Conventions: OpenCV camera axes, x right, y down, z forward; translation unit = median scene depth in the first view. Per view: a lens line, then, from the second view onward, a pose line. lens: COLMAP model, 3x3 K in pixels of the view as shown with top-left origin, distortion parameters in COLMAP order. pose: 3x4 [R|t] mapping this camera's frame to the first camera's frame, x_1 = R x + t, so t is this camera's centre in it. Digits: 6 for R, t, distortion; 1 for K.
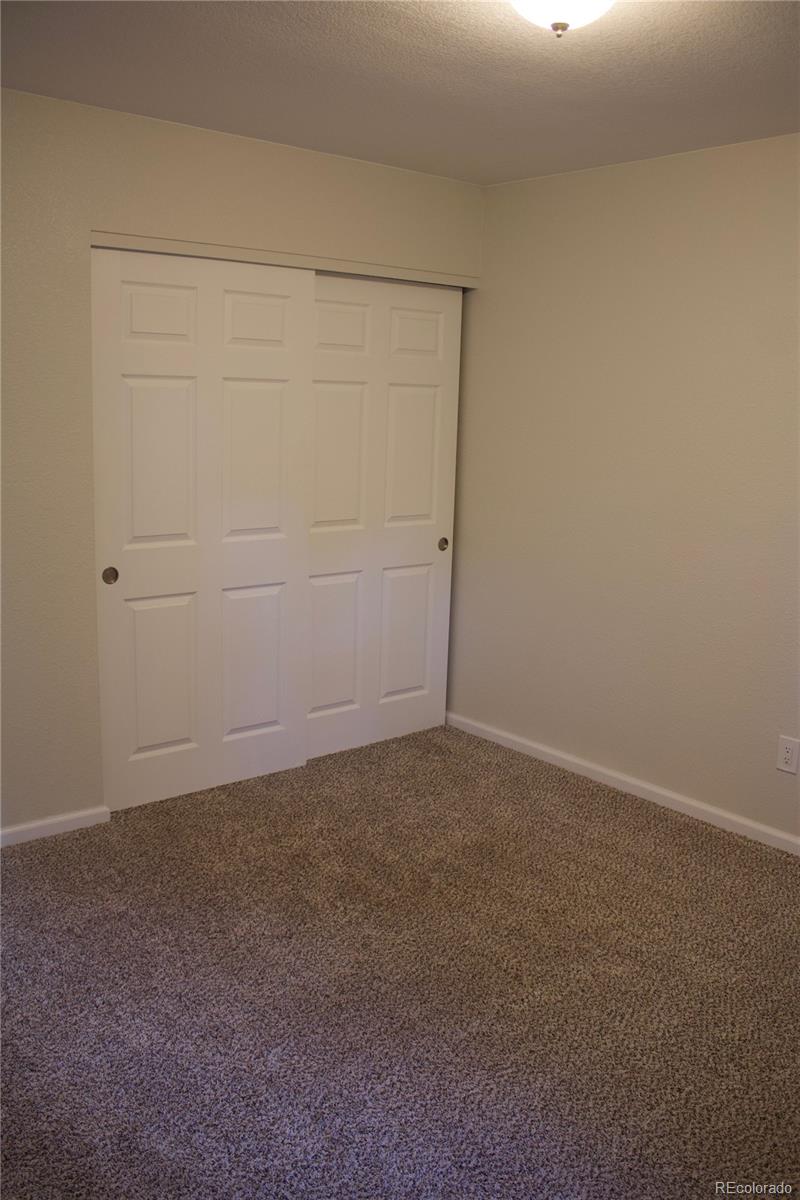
lens RADIAL K [[1054.6, 0, 400.0], [0, 1054.6, 600.0], [0, 0, 1]] dist [-0.084400, 0.003710]
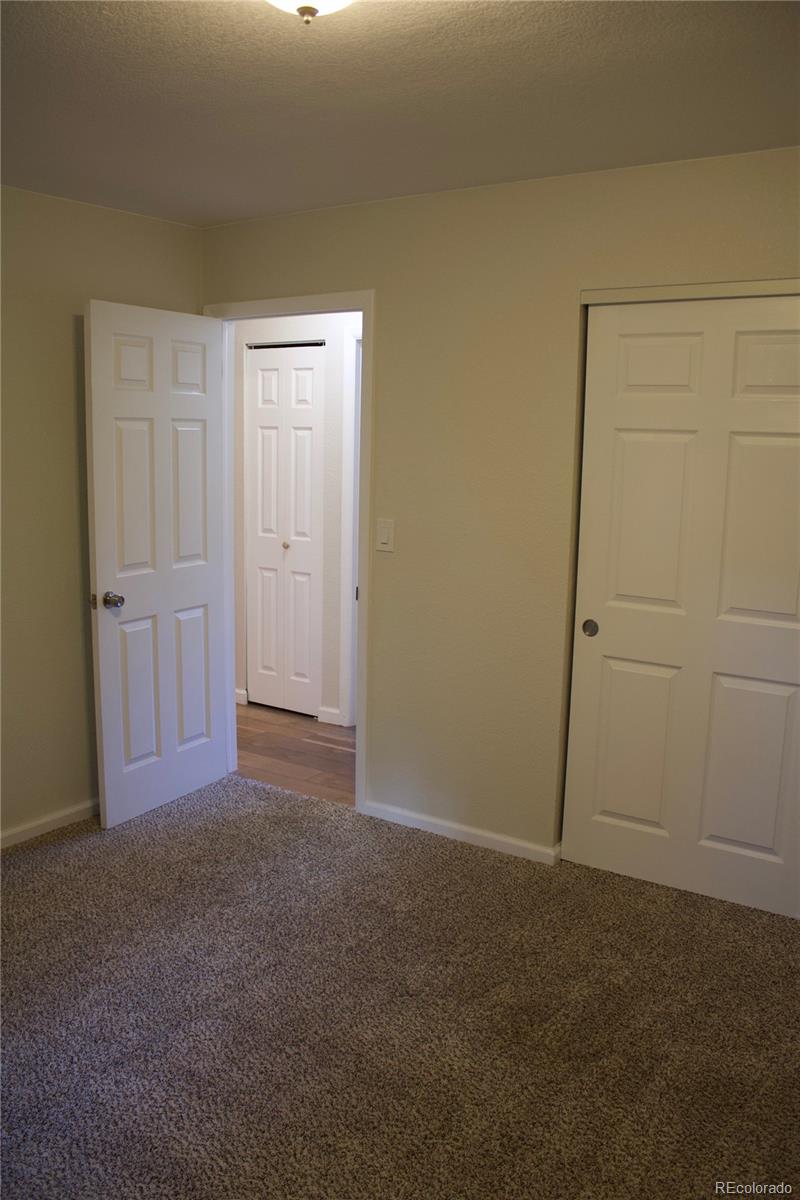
lens RADIAL K [[1054.6, 0, 400.0], [0, 1054.6, 600.0], [0, 0, 1]] dist [-0.084400, 0.003710]
pose [[0.266753, 0.125453, -0.955565, 0.637143], [-0.204321, 0.976316, 0.071140, -0.083820], [0.941858, 0.176265, 0.286068, 0.536624]]
